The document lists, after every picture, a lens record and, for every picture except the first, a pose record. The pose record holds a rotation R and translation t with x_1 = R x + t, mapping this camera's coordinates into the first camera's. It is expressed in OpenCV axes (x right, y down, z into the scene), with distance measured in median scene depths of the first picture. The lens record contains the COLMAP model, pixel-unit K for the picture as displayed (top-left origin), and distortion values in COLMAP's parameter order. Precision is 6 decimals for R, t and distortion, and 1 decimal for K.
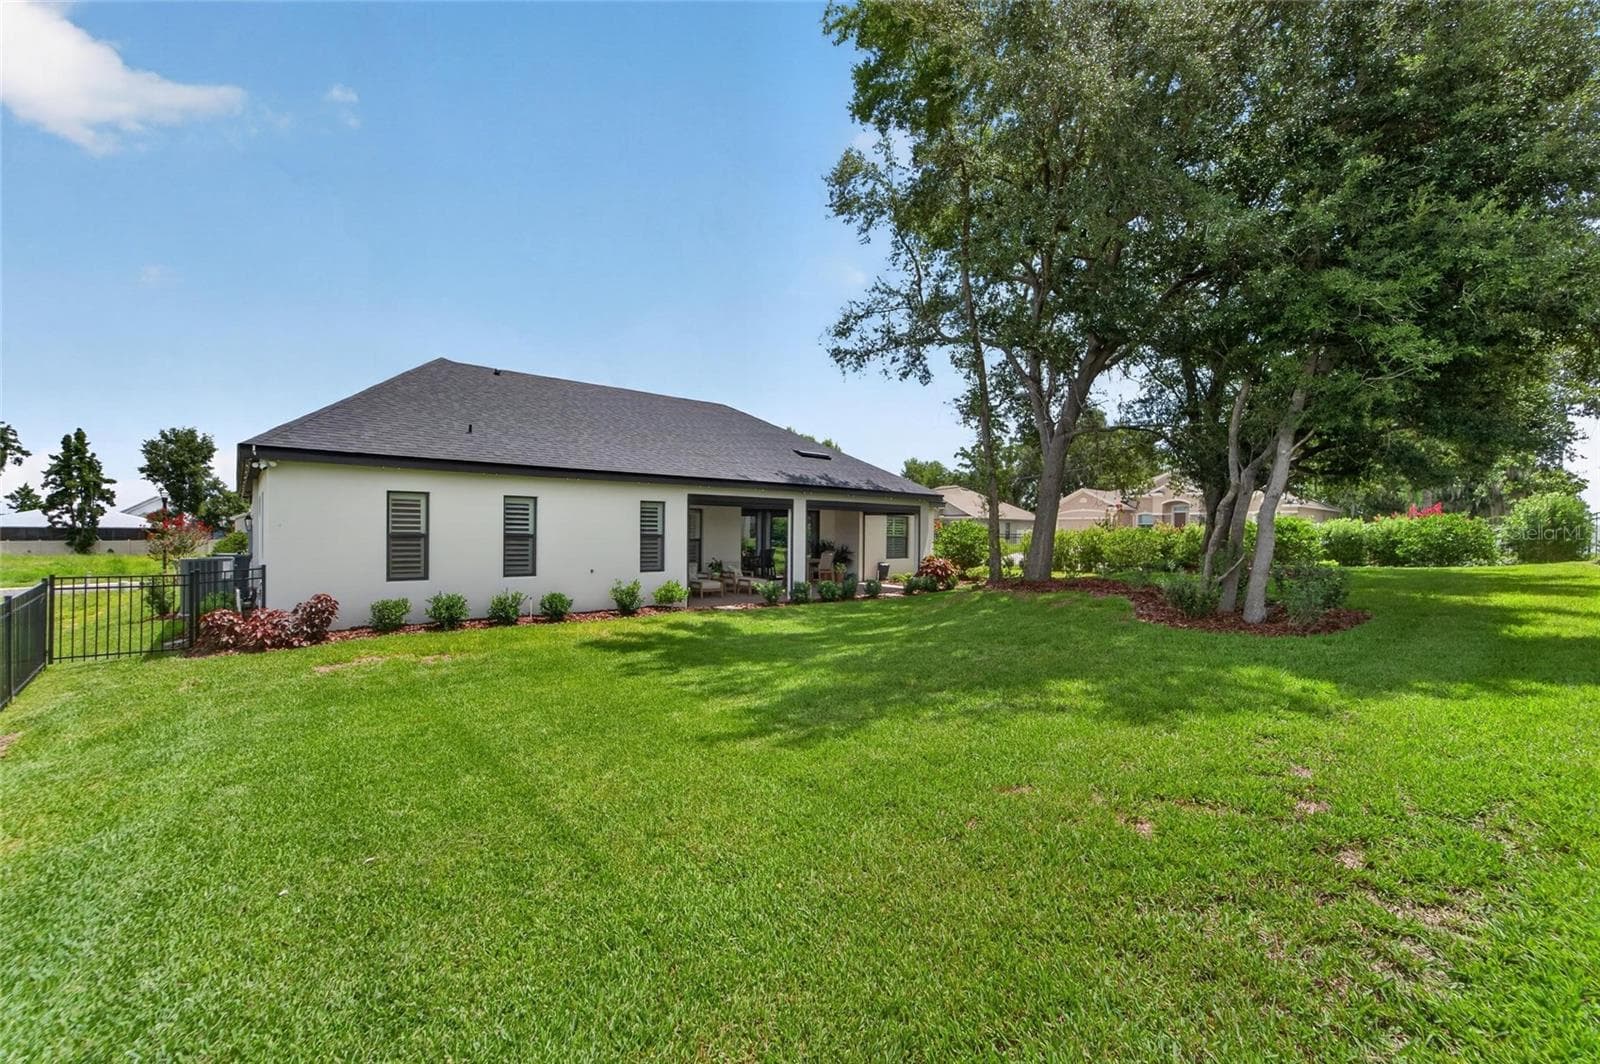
lens RADIAL K [[651.4, 0, 800.0], [0, 651.4, 532.0], [0, 0, 1]] dist [-0.000538, 0.000213]
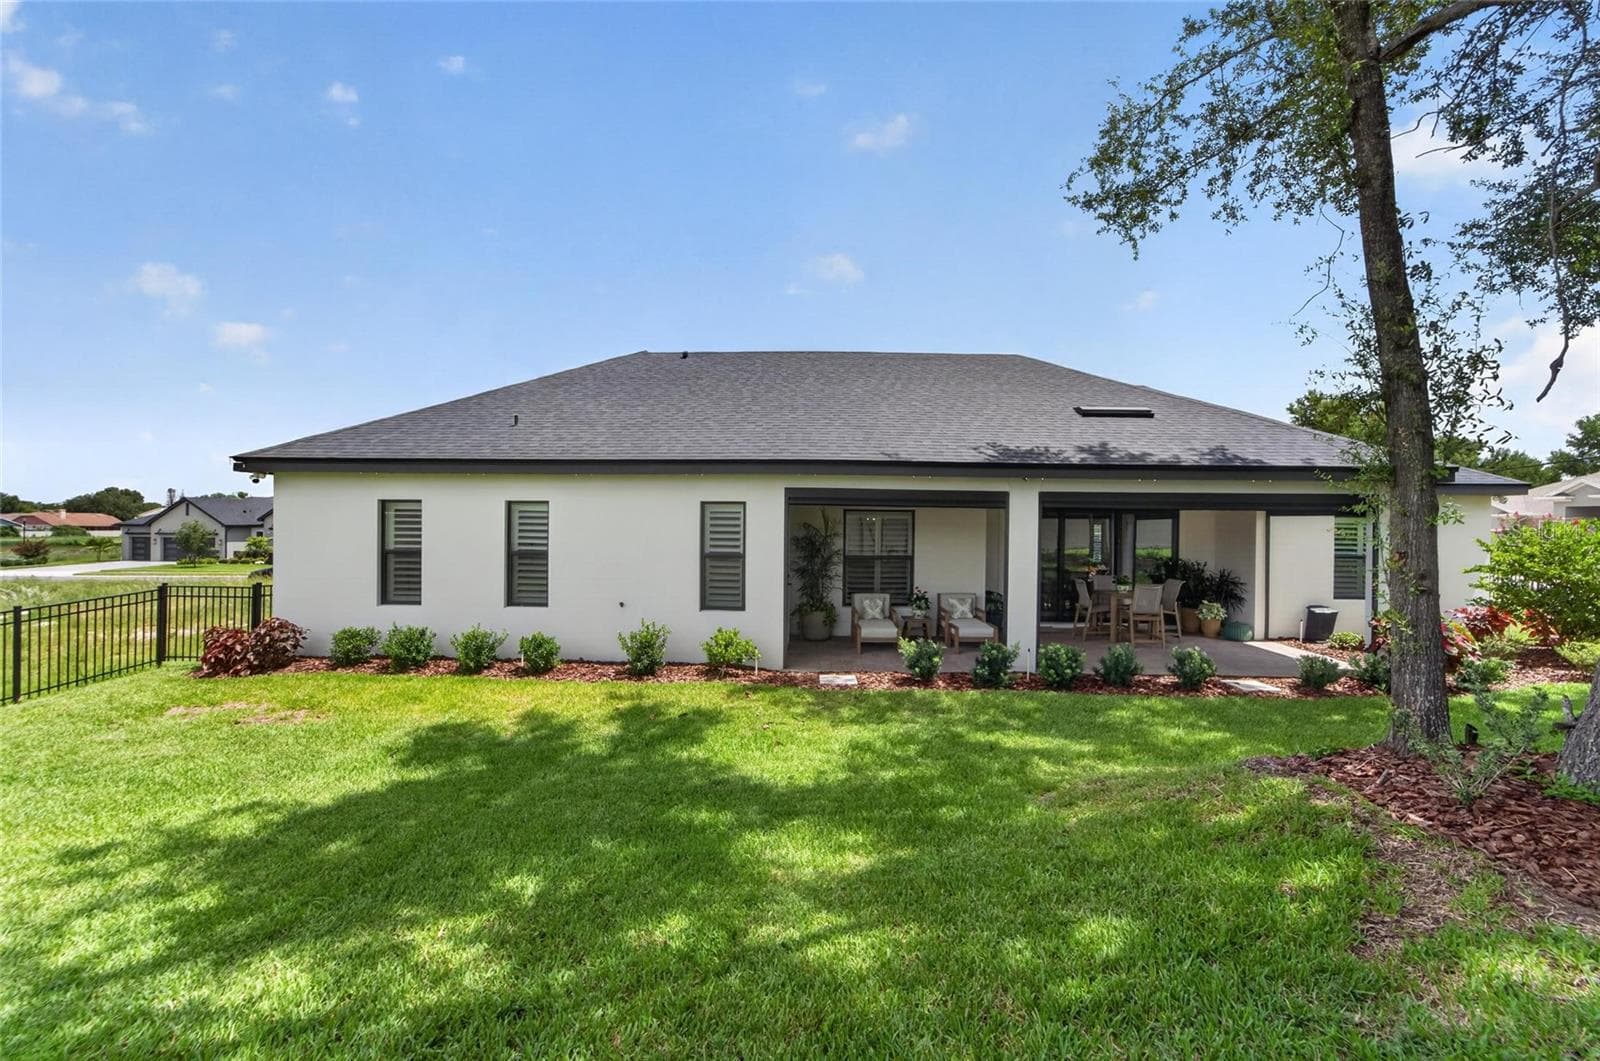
lens RADIAL K [[651.4, 0, 800.0], [0, 651.4, 530.5], [0, 0, 1]] dist [-0.000538, 0.000213]
pose [[0.743550, 0.004875, -0.668663, 0.236899], [-0.006311, 0.999980, 0.000273, -0.016967], [0.668651, 0.004017, 0.743566, 0.482916]]
